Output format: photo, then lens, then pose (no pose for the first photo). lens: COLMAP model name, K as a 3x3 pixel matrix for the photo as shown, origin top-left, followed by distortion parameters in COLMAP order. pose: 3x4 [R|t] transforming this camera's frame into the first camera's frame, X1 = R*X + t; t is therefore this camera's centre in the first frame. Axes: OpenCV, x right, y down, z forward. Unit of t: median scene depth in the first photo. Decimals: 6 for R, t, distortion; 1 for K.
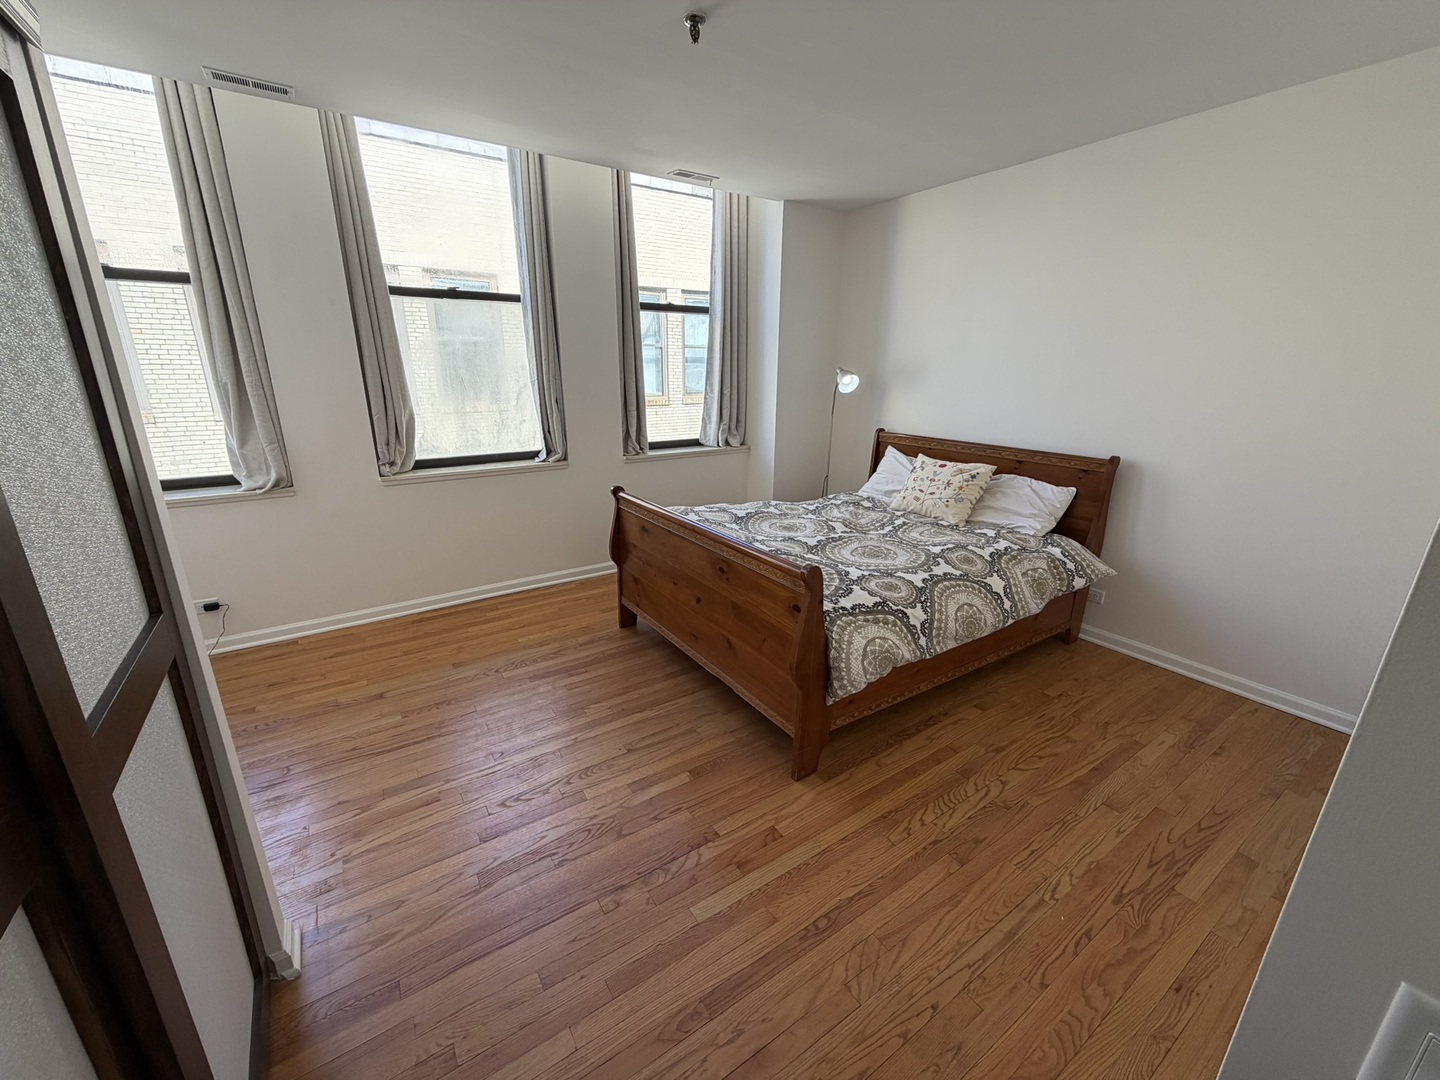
lens RADIAL K [[571.1, 0, 714.7], [0, 571.1, 539.3], [0, 0, 1]] dist [-0.001149, 0.000460]
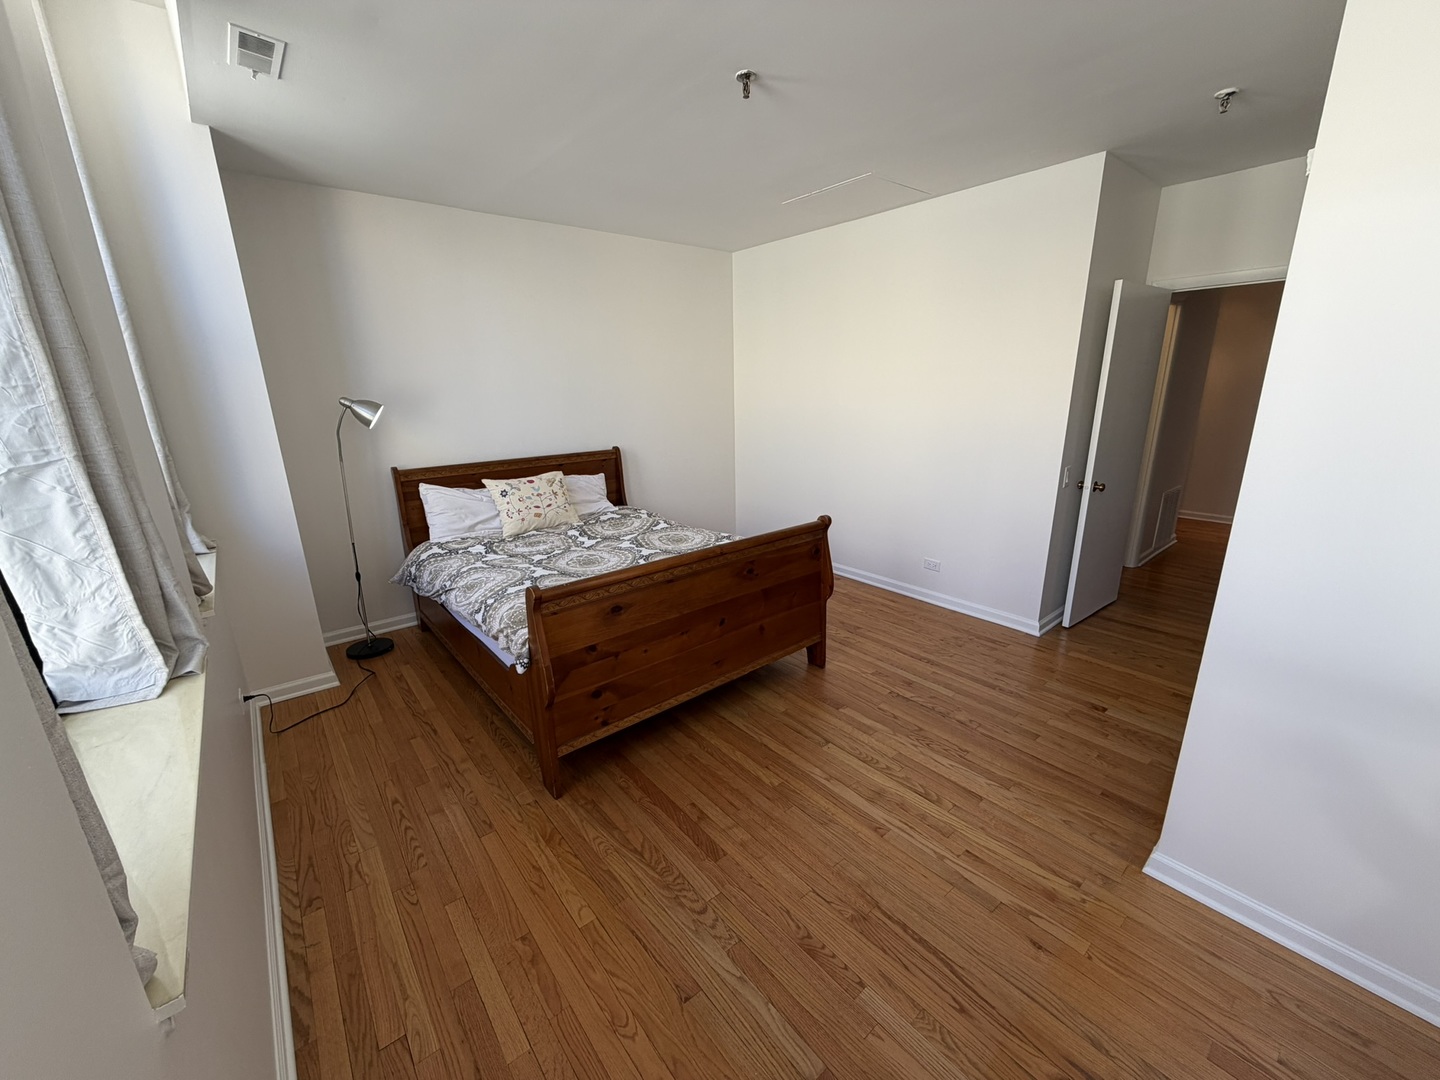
lens RADIAL K [[571.1, 0, 714.7], [0, 571.1, 539.3], [0, 0, 1]] dist [-0.001149, 0.000460]
pose [[-0.104680, -0.269392, 0.957324, -1.029198], [0.309309, 0.906052, 0.288786, -0.344958], [-0.945183, 0.326339, -0.011521, 1.063046]]
